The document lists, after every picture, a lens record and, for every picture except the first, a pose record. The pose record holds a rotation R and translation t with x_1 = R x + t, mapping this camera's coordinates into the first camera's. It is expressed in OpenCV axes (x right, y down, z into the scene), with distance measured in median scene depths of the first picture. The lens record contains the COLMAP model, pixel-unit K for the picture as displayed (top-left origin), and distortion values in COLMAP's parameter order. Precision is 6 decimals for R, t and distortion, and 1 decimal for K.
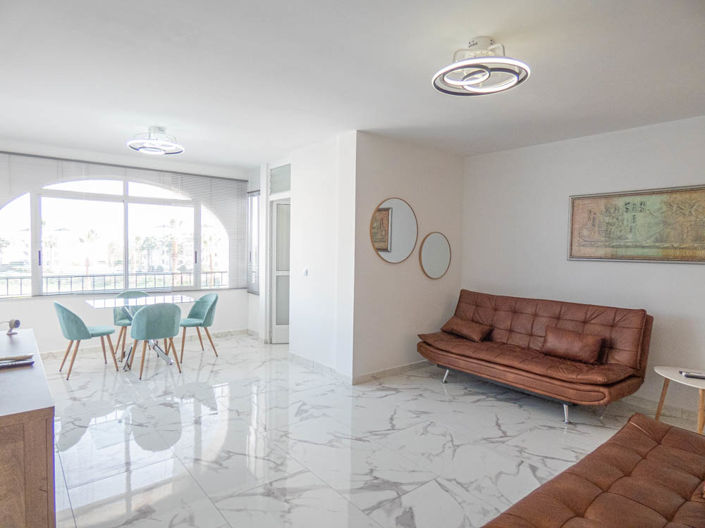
lens RADIAL K [[423.8, 0, 352.5], [0, 423.8, 264.0], [0, 0, 1]] dist [-0.026041, 0.001548]
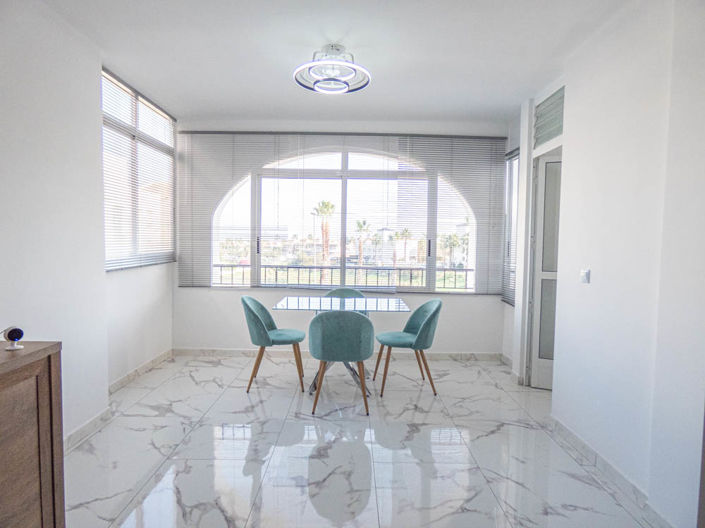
lens RADIAL K [[423.8, 0, 352.5], [0, 423.8, 264.0], [0, 0, 1]] dist [-0.026041, 0.001548]
pose [[0.776556, 0.032537, -0.629208, -0.008324], [-0.030017, 0.999442, 0.014636, 0.005177], [0.629333, 0.007522, 0.777099, 0.360733]]
